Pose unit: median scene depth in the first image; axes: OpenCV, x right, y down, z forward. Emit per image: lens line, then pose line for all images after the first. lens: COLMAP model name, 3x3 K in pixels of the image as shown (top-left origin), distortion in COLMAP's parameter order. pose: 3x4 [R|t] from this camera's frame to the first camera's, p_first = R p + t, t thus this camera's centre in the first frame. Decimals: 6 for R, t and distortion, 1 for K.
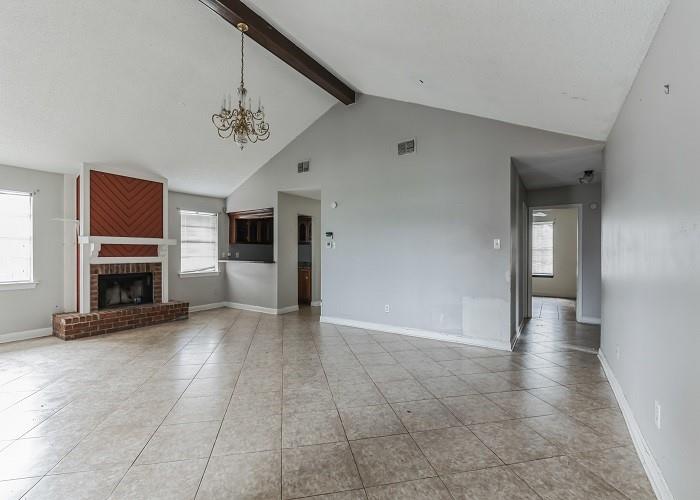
lens RADIAL K [[320.4, 0, 347.3], [0, 320.4, 248.2], [0, 0, 1]] dist [-0.009998, 0.000427]
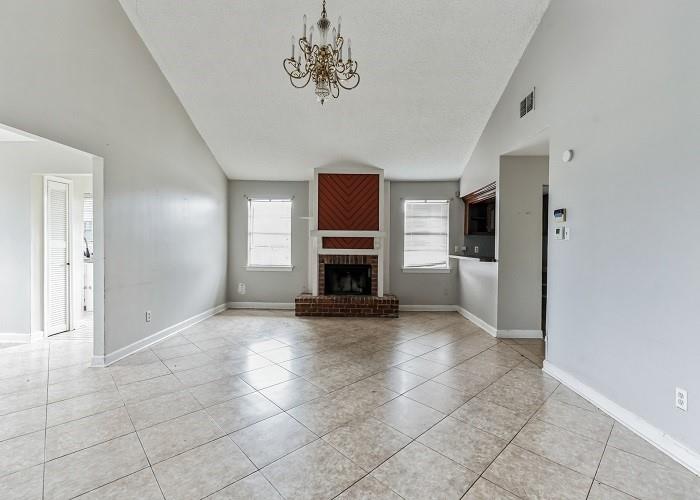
lens RADIAL K [[314.6, 0, 350.4], [0, 314.6, 246.0], [0, 0, 1]] dist [-0.000299, 0.000342]
pose [[0.528674, 0.009410, -0.848773, 0.204772], [0.000660, 0.999934, 0.011498, 0.004907], [0.848824, -0.006639, 0.528633, 0.428526]]
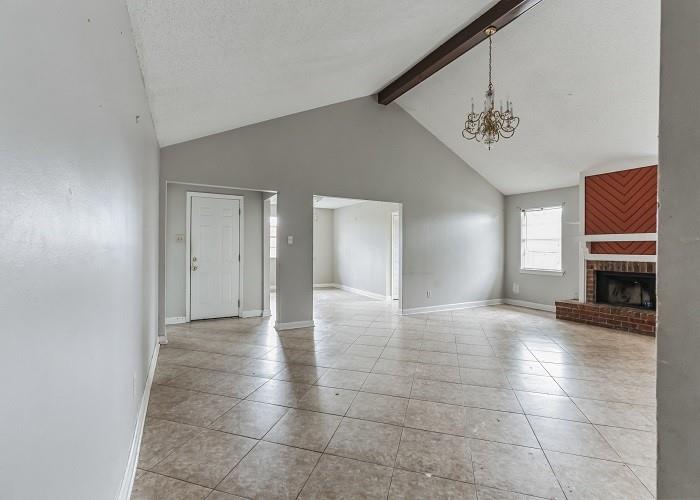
lens RADIAL K [[314.6, 0, 350.4], [0, 314.6, 246.0], [0, 0, 1]] dist [-0.000299, 0.000342]
pose [[-0.468346, -0.007780, -0.883511, 0.498024], [0.006999, 0.999897, -0.012515, 0.007199], [0.883517, -0.012045, -0.468243, 0.686523]]
